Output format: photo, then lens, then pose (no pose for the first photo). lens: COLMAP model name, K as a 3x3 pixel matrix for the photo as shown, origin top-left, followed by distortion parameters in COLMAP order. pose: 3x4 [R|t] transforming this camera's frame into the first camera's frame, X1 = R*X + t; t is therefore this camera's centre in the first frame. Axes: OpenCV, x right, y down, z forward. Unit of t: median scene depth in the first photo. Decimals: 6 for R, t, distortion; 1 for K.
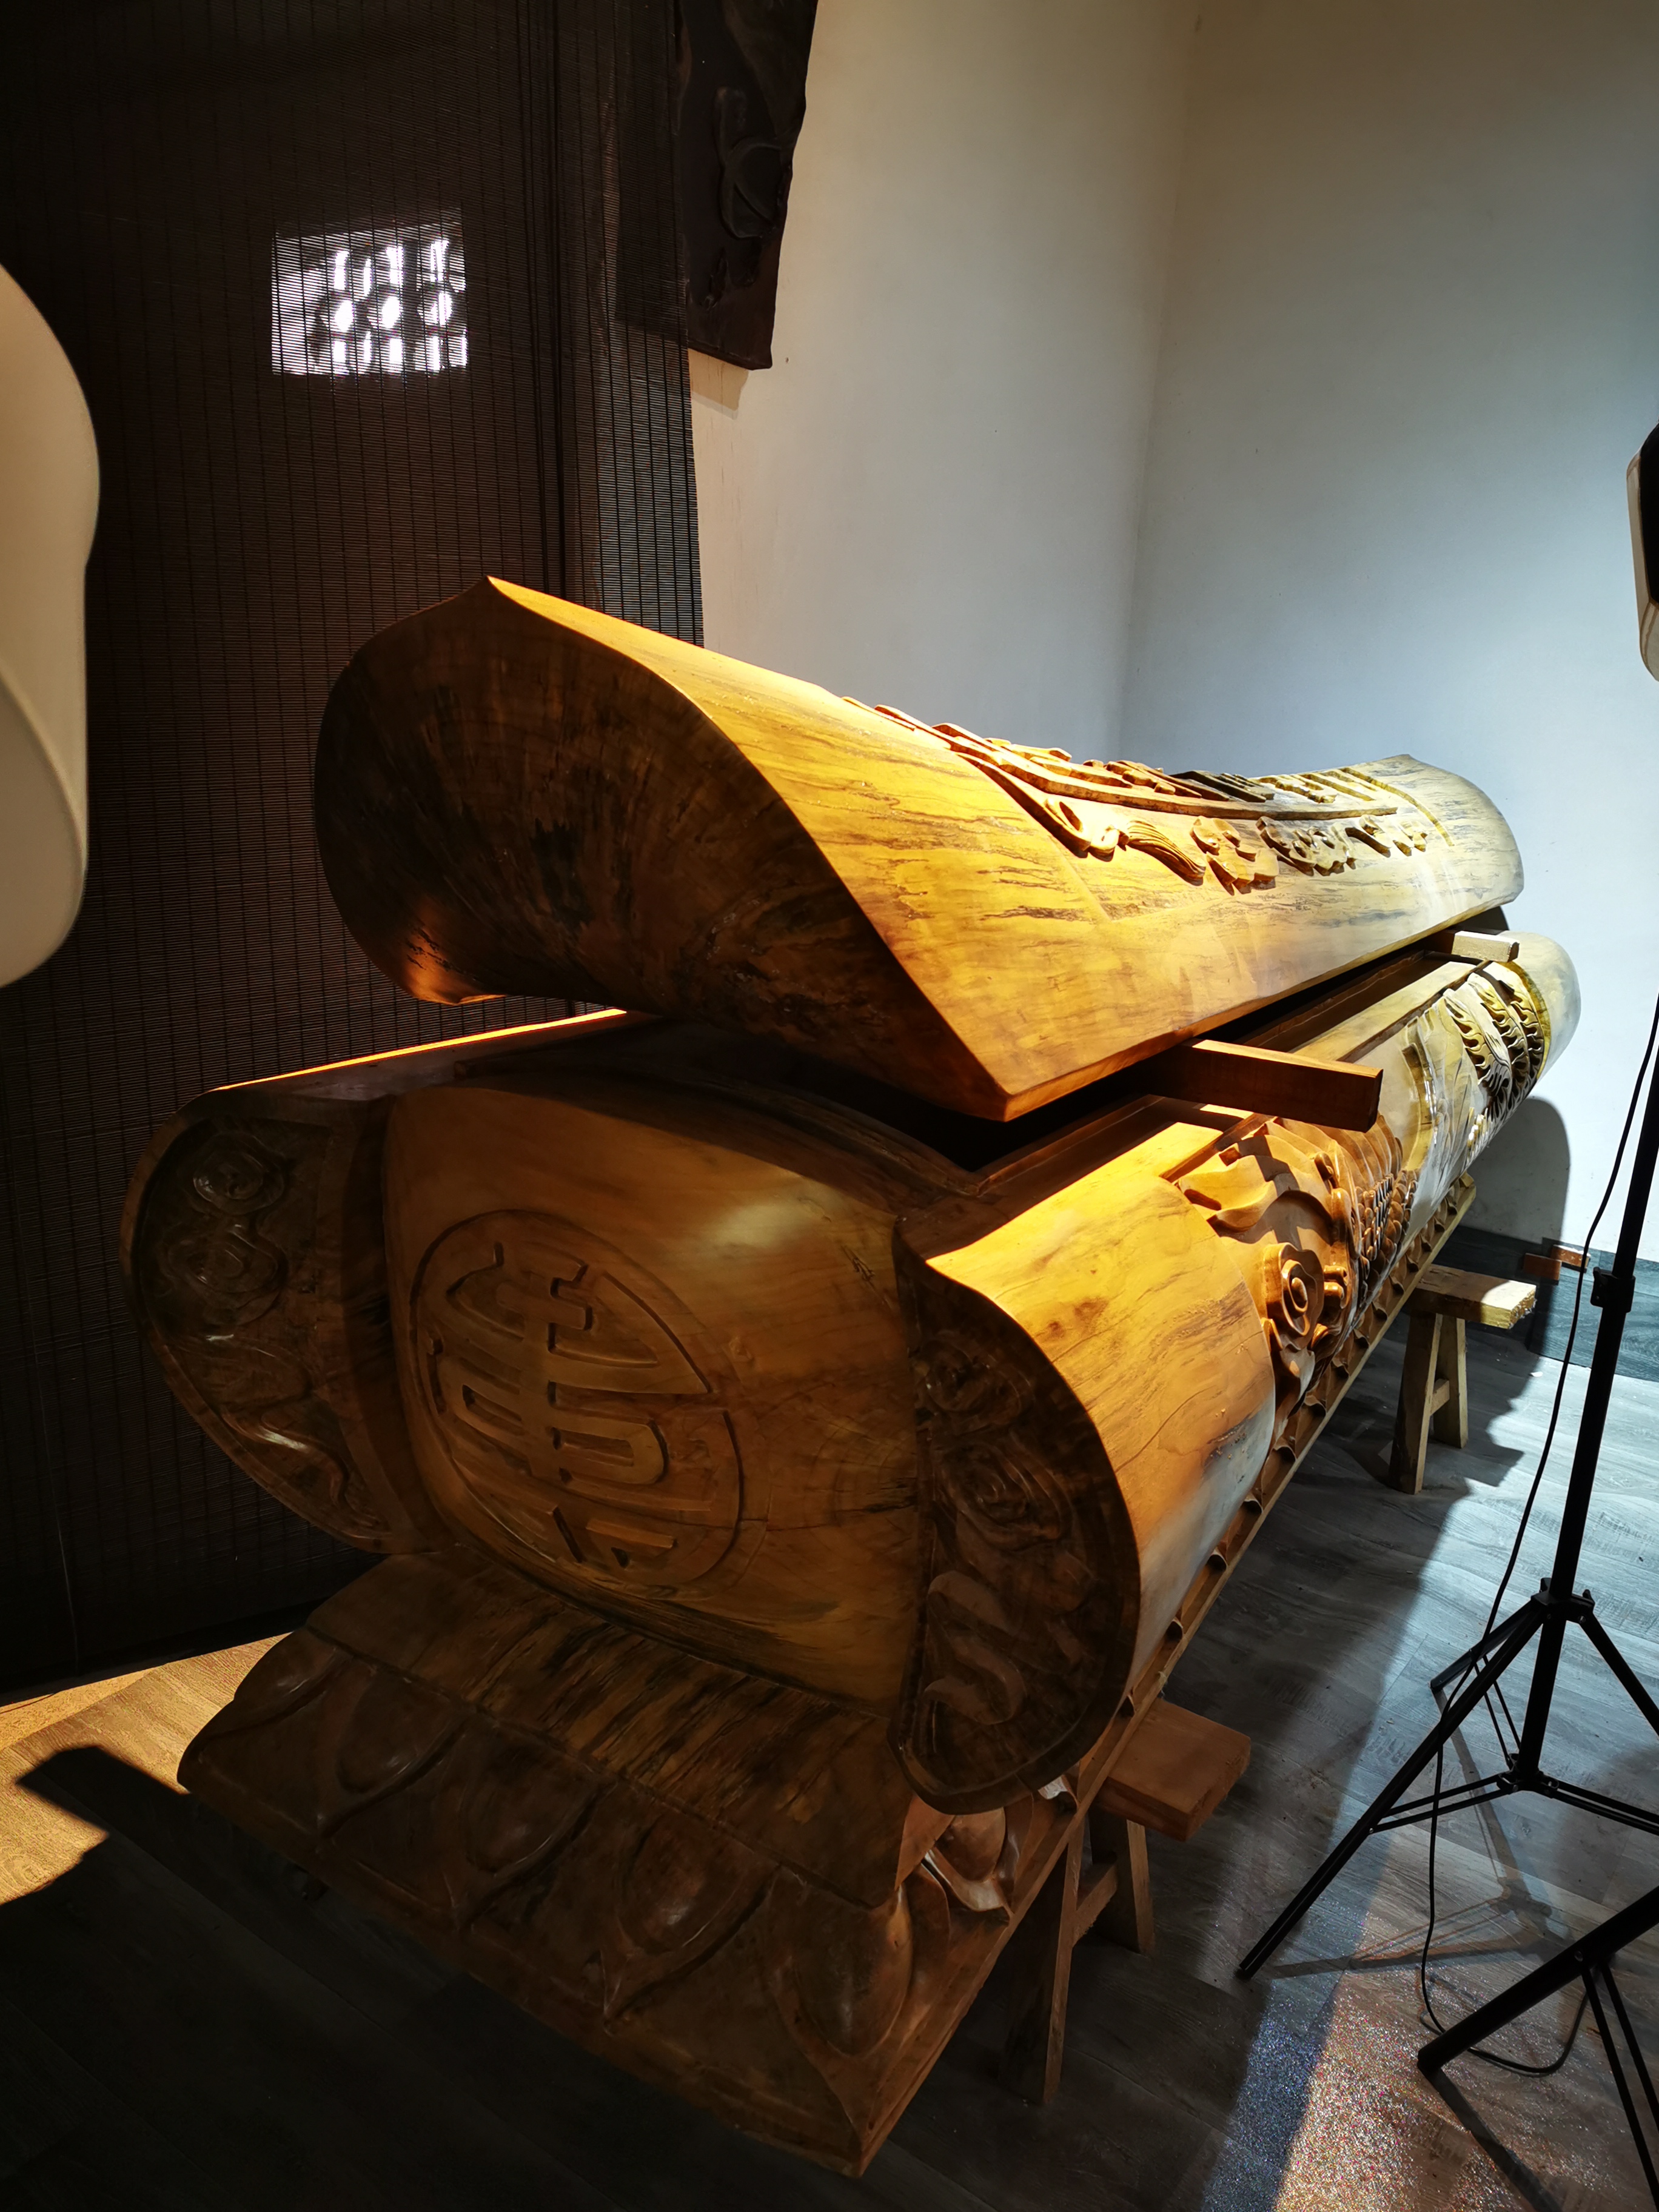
lens RADIAL K [[1780.9, 0, 829.5], [0, 1780.9, 1106.0], [0, 0, 1]] dist [0.008687, 0.001206]
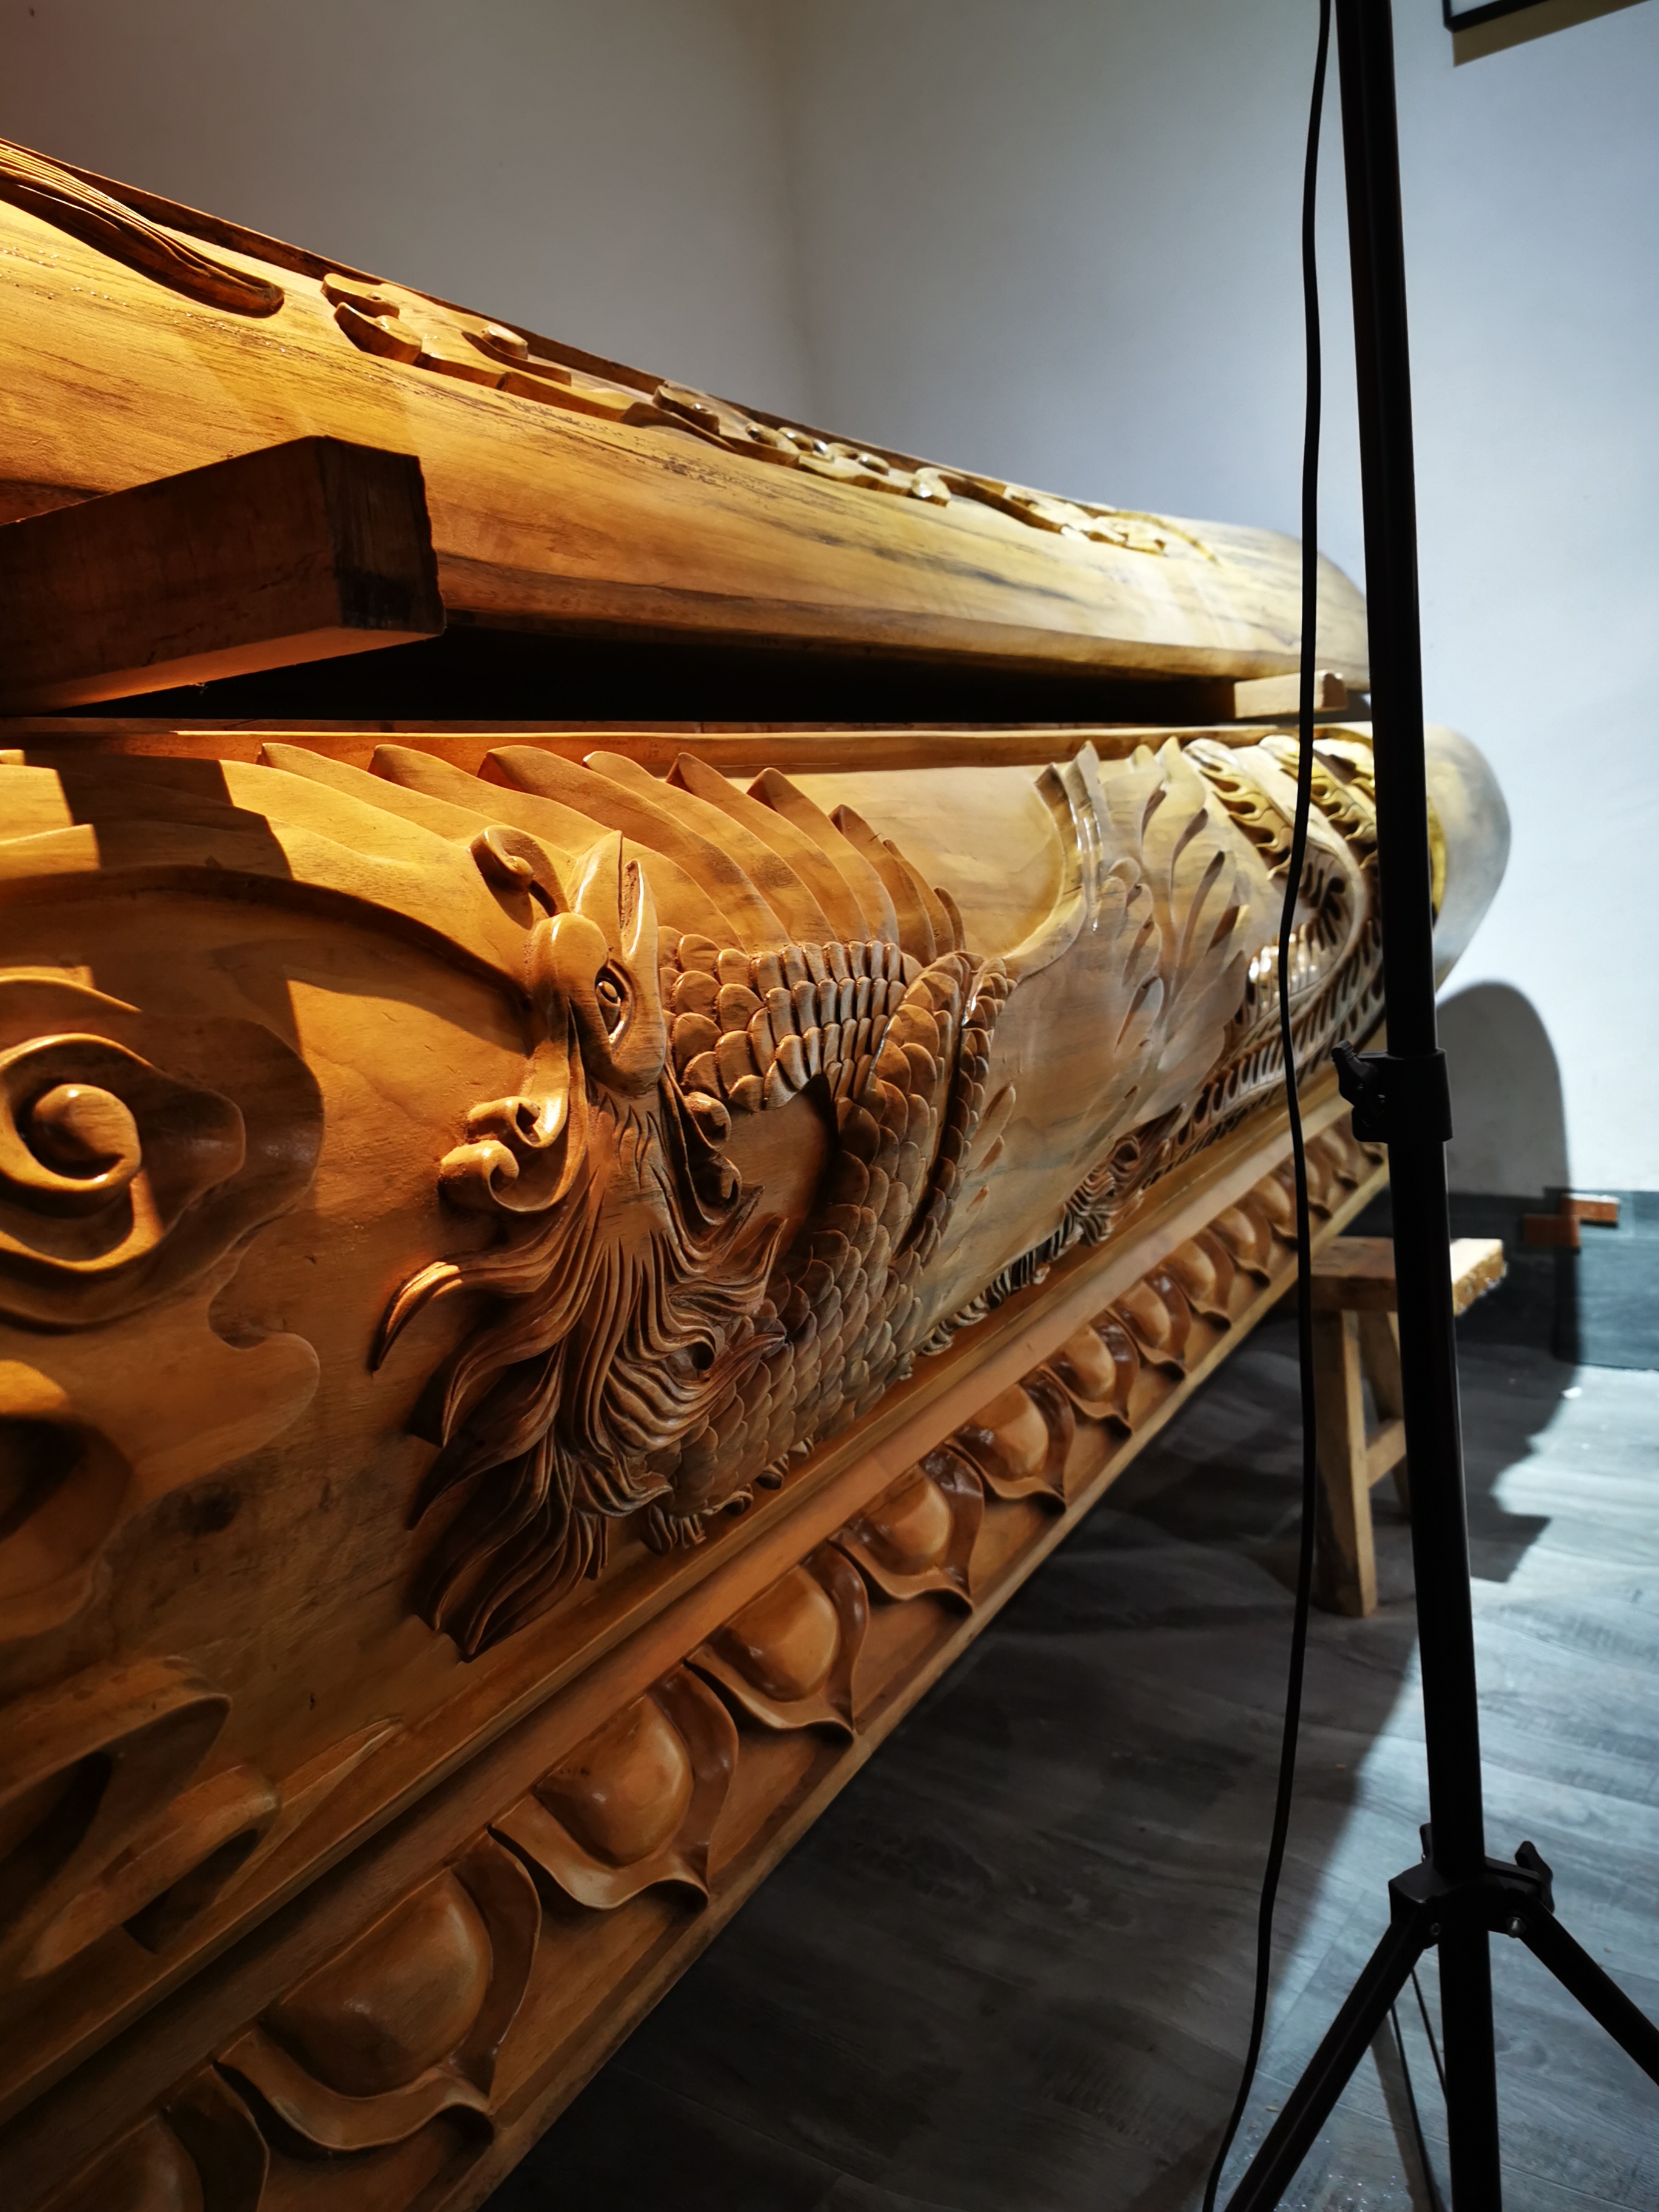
lens RADIAL K [[1780.9, 0, 829.5], [0, 1780.9, 1106.0], [0, 0, 1]] dist [0.008687, 0.001206]
pose [[0.984359, -0.168238, -0.052288, 0.235639], [0.162476, 0.981655, -0.099779, 0.088989], [0.068115, 0.089722, 0.993635, 0.421185]]
